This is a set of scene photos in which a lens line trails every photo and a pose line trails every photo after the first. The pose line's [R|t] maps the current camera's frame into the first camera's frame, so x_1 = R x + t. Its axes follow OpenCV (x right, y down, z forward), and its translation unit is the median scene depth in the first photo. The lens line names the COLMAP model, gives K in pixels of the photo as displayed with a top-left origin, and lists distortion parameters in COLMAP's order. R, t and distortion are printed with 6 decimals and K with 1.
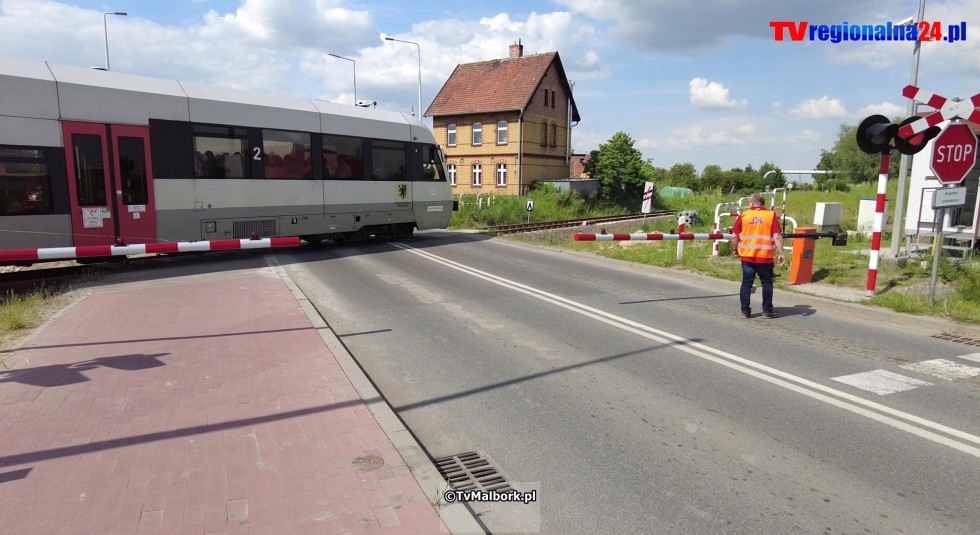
lens RADIAL K [[580.4, 0, 490.3], [0, 580.4, 291.9], [0, 0, 1]] dist [0.033405, -0.110120]
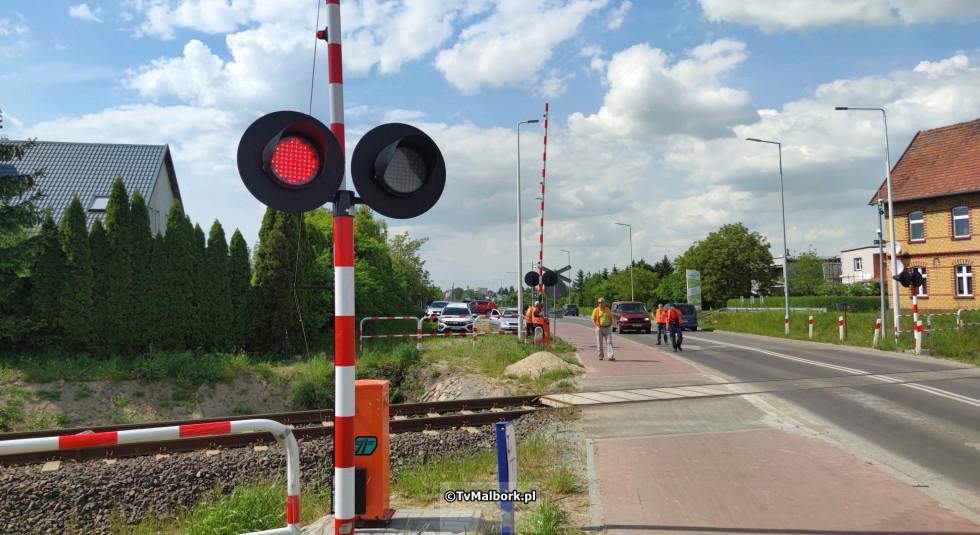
lens RADIAL K [[697.2, 0, 468.6], [0, 697.2, 264.9], [0, 0, 1]] dist [0.028469, -0.001095]
pose [[0.867828, -0.033487, -0.495735, -0.121062], [-0.077787, 0.976267, -0.202120, -0.009141], [0.490738, 0.213968, 0.844627, 0.019039]]
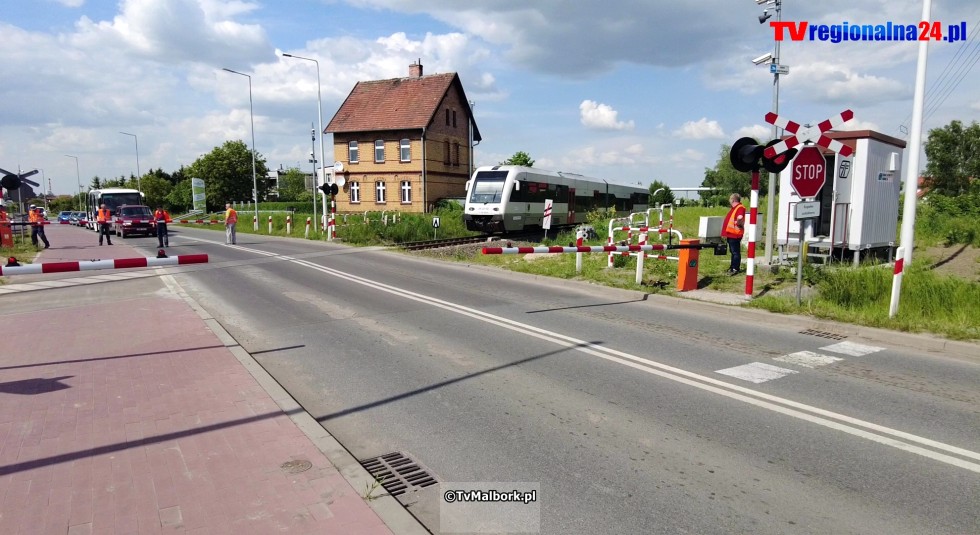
lens RADIAL K [[588.2, 0, 492.5], [0, 588.2, 290.1], [0, 0, 1]] dist [0.002933, -0.039563]
pose [[0.986068, -0.028038, 0.163961, -0.004484], [0.033577, 0.998952, -0.031113, 0.003729], [-0.162916, 0.036185, 0.985976, -0.016407]]
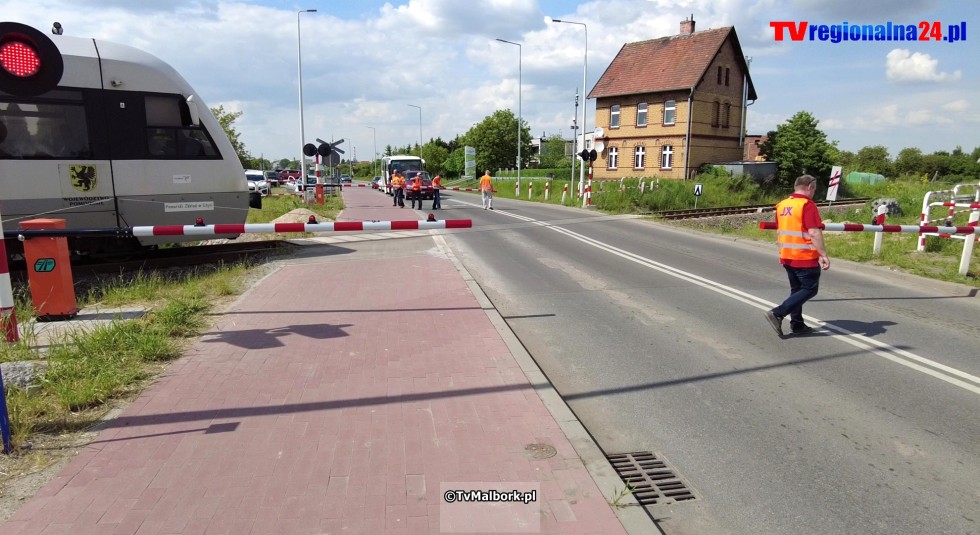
lens RADIAL K [[580.4, 0, 490.3], [0, 580.4, 291.9], [0, 0, 1]] dist [0.033405, -0.110120]
pose [[0.966608, 0.050449, -0.251246, -0.009586], [-0.044030, 0.998546, 0.031108, 0.000153], [0.252450, -0.019007, 0.967423, 0.006472]]
